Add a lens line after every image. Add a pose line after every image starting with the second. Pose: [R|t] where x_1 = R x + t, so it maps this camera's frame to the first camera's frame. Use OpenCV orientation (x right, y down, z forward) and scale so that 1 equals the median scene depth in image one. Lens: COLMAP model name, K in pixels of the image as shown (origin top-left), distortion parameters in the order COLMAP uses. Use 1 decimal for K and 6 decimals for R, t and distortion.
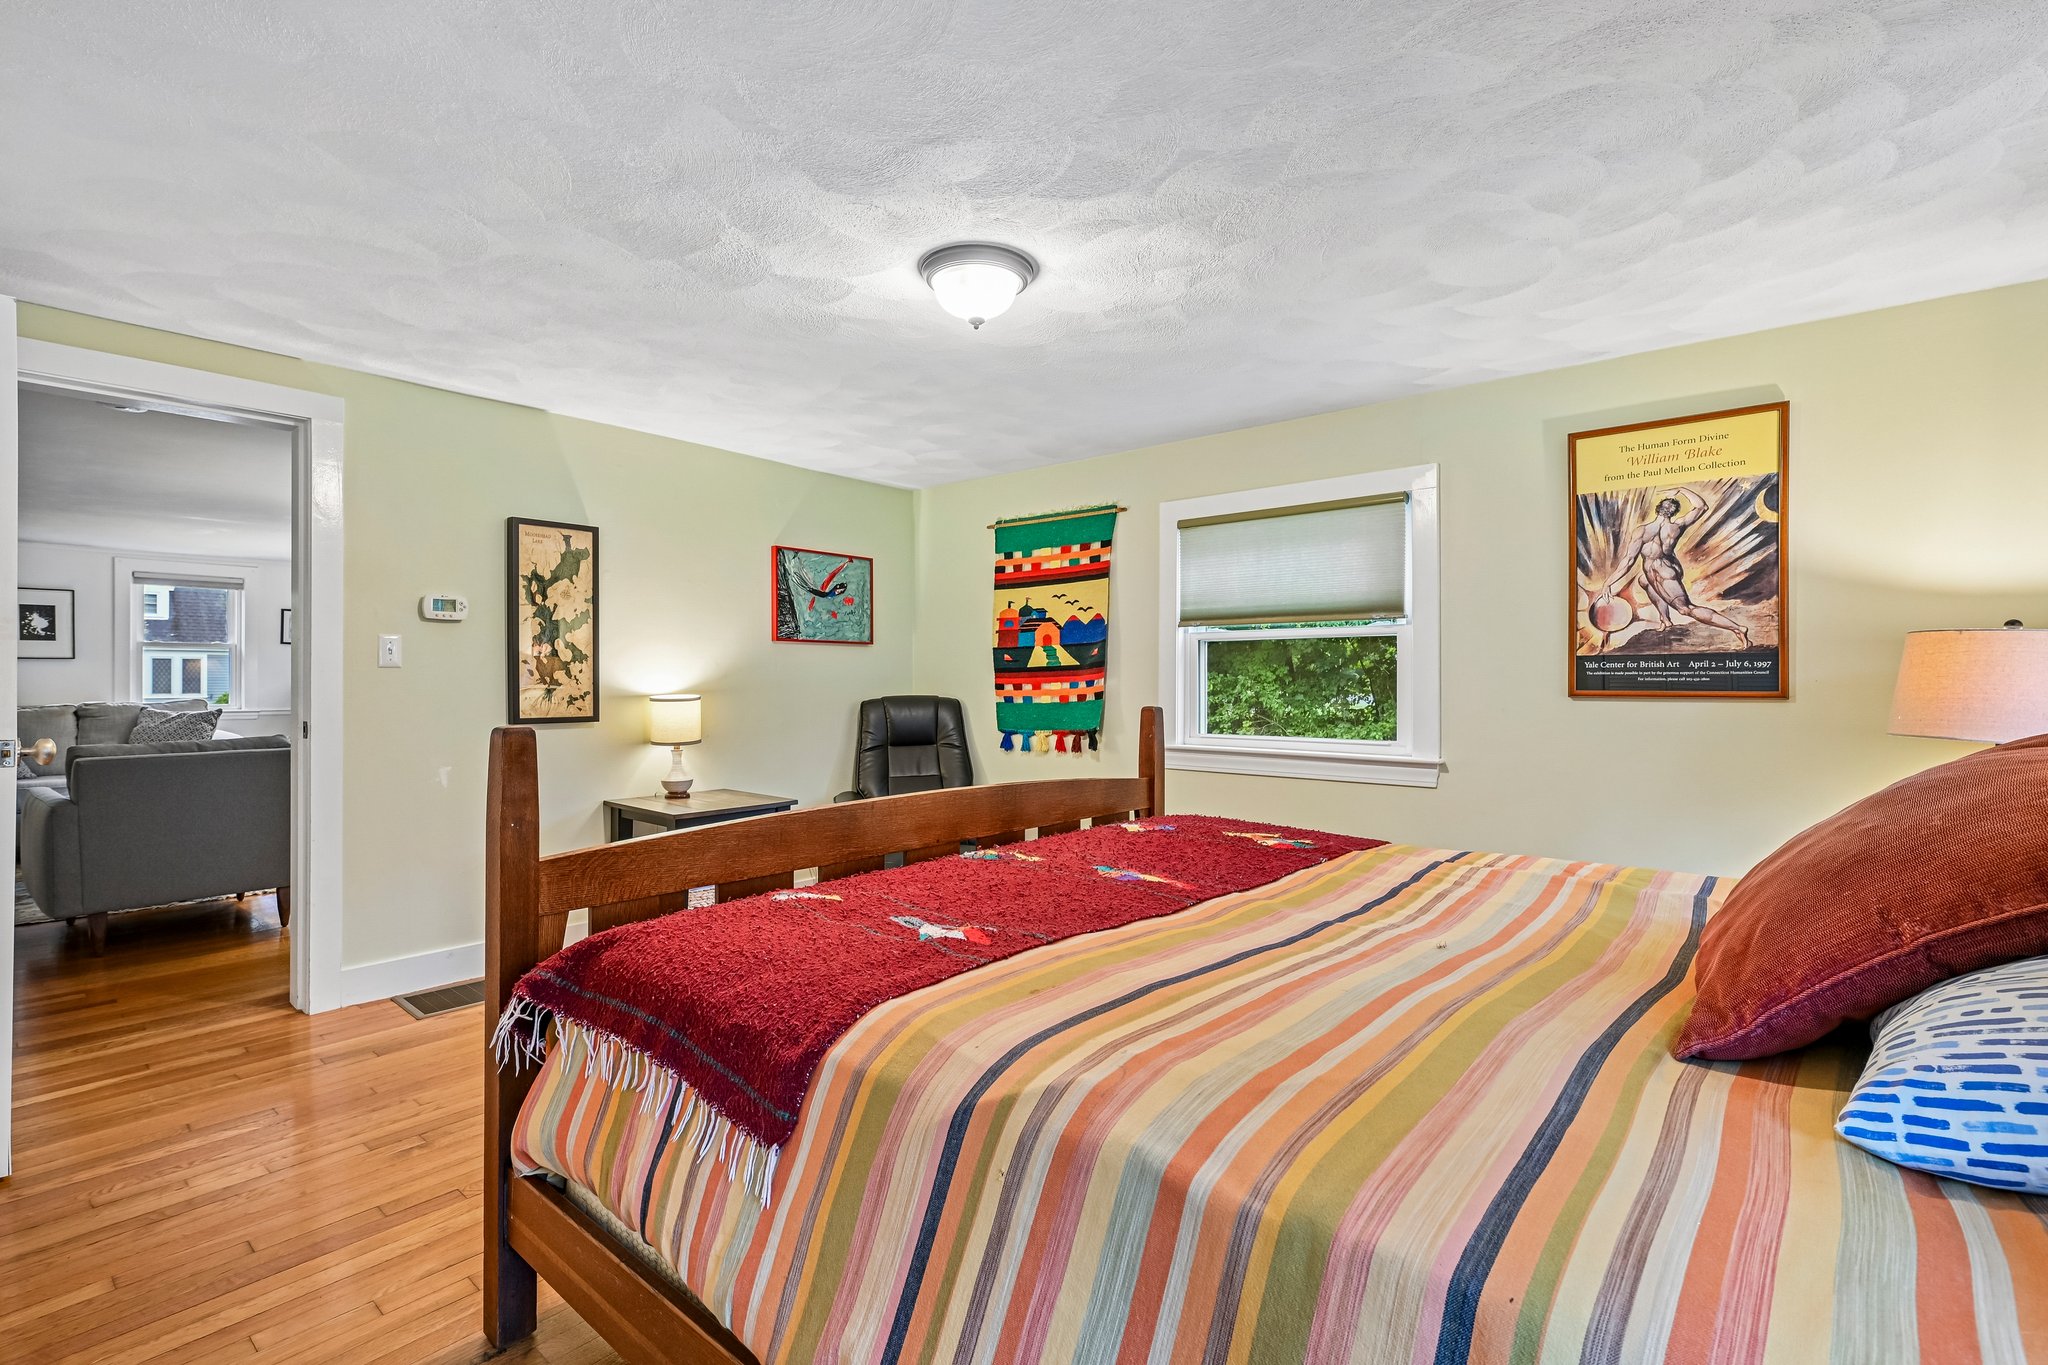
lens RADIAL K [[915.8, 0, 1019.8], [0, 915.8, 679.2], [0, 0, 1]] dist [0.004474, -0.000336]
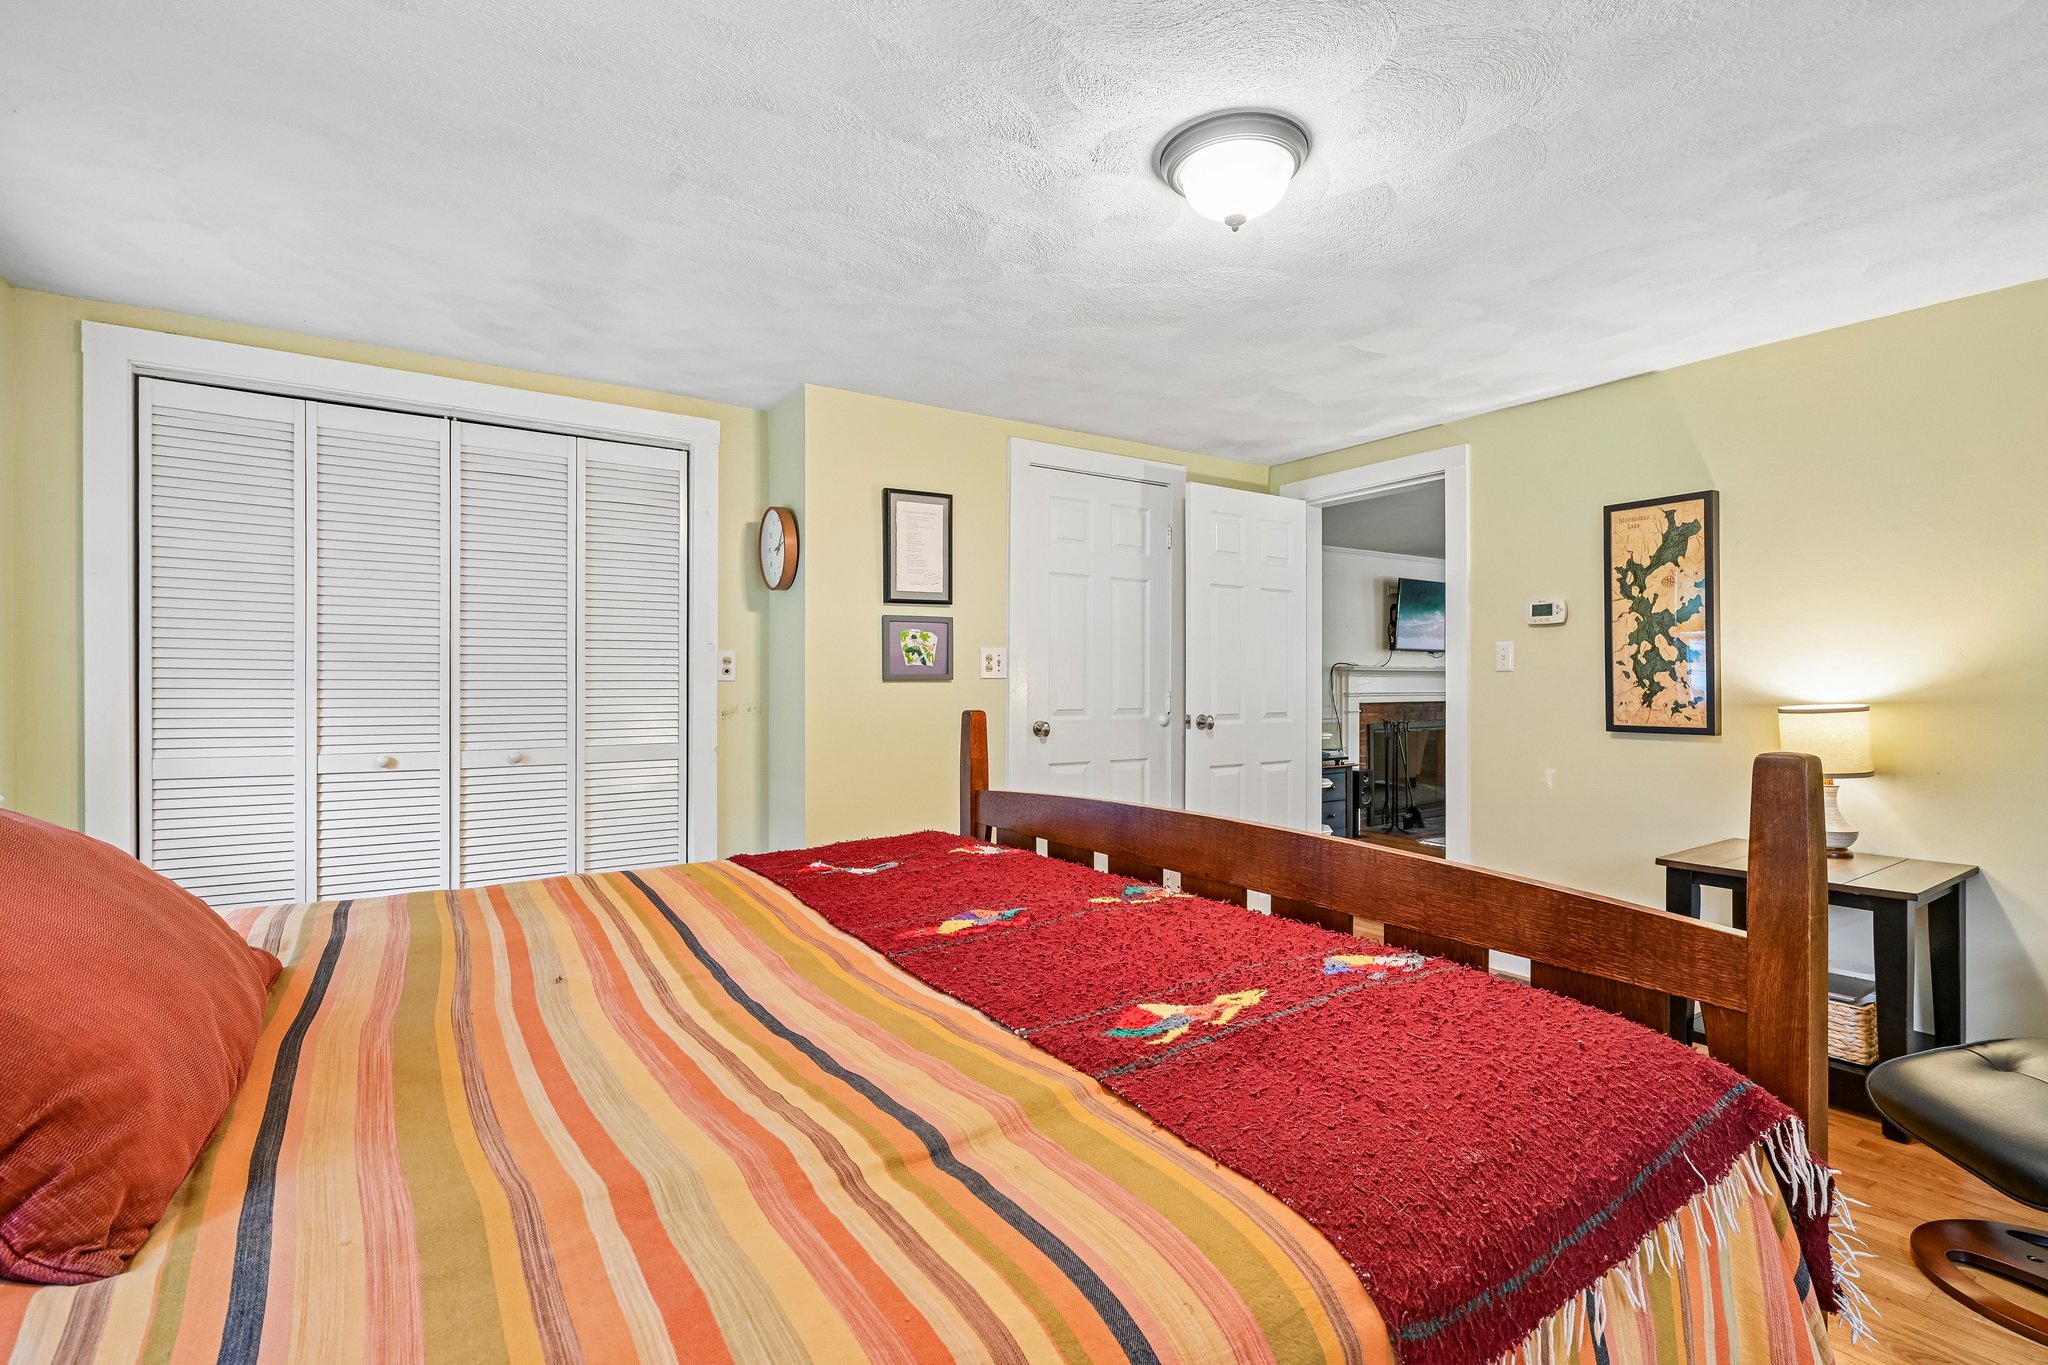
lens RADIAL K [[915.8, 0, 1015.6], [0, 915.8, 687.5], [0, 0, 1]] dist [0.004474, -0.000336]
pose [[-0.215683, 0.006264, -0.976443, 0.463008], [0.006844, 0.999965, 0.004903, -0.003155], [0.976440, -0.005625, -0.215718, 0.603117]]
